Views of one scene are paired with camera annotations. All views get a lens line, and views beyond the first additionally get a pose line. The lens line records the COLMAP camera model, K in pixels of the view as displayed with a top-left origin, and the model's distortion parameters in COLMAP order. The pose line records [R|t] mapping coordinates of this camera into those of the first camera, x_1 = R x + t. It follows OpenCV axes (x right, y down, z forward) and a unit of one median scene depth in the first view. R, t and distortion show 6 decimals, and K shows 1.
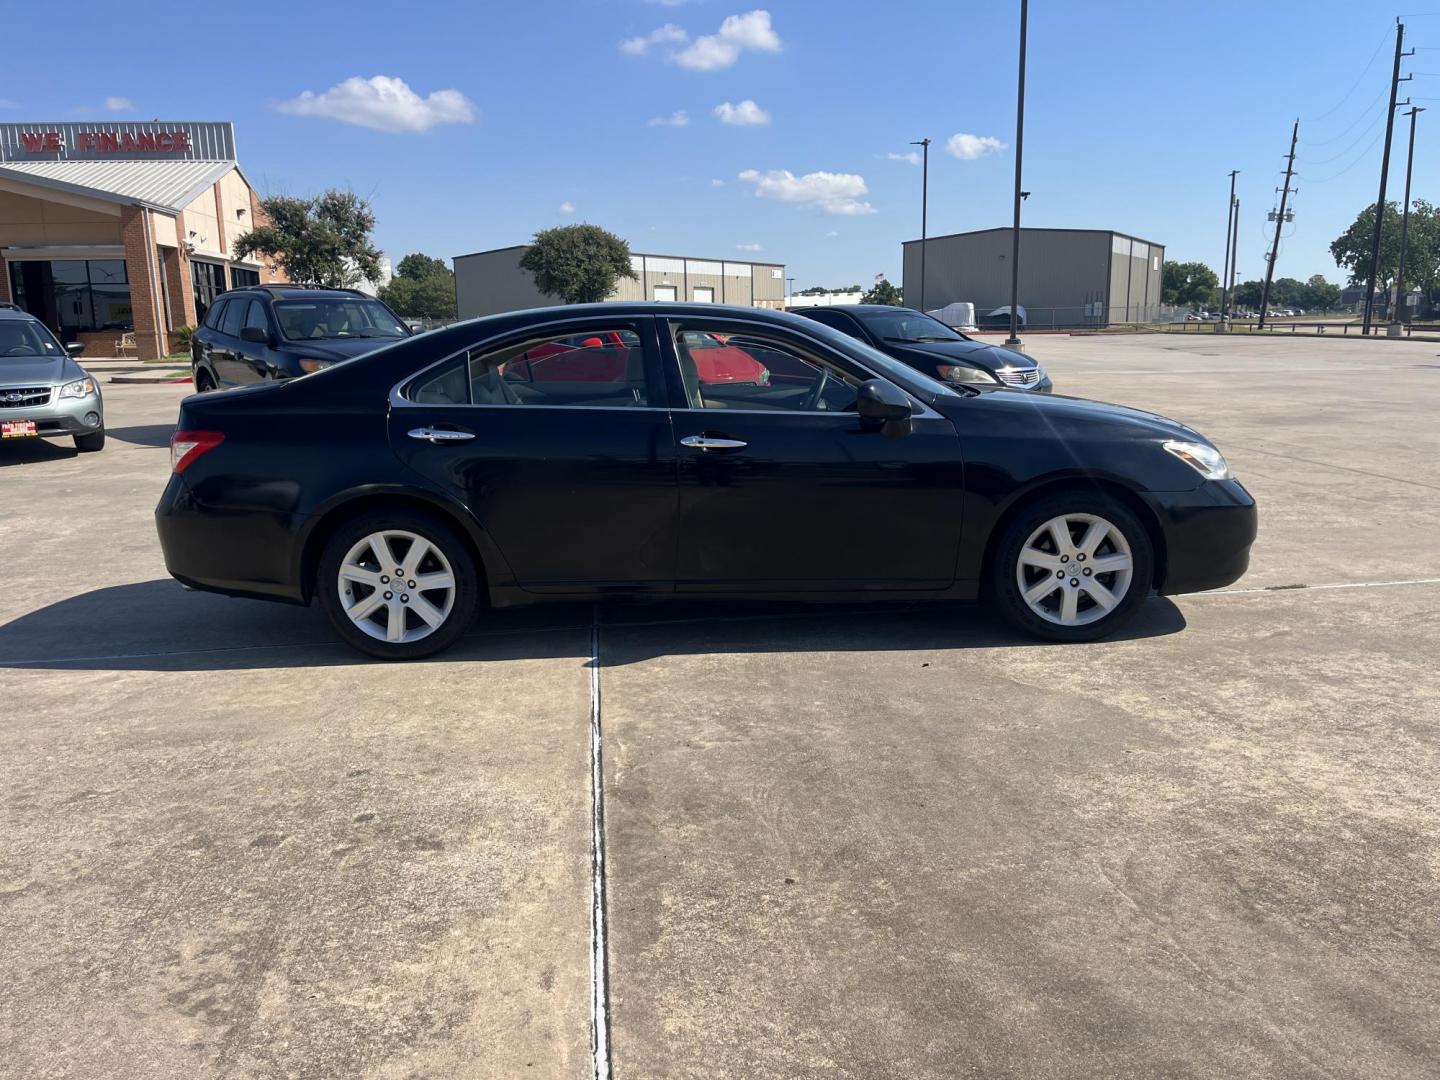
lens RADIAL K [[1087.7, 0, 722.8], [0, 1087.7, 546.0], [0, 0, 1]] dist [0.095027, -0.138990]
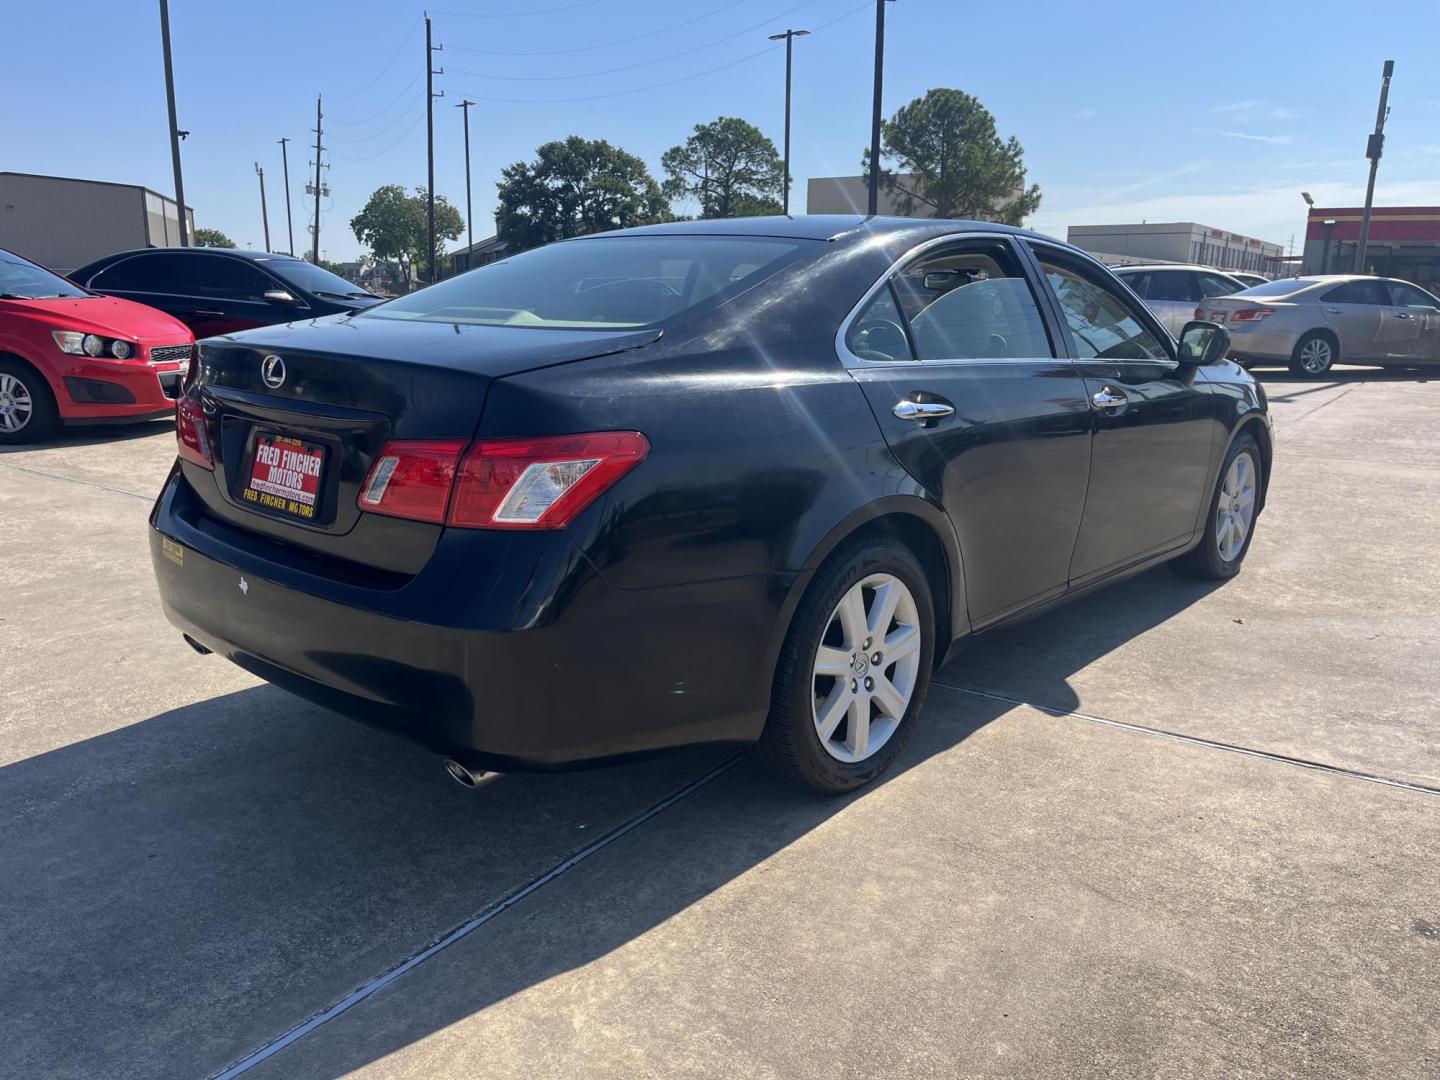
lens RADIAL K [[1087.5, 0, 730.5], [0, 1087.5, 543.8], [0, 0, 1]] dist [0.102353, -0.140826]
pose [[0.661319, -0.142385, 0.736467, -0.115649], [0.125602, 0.988977, 0.078418, -0.012889], [-0.739515, 0.040642, 0.671912, 0.096011]]
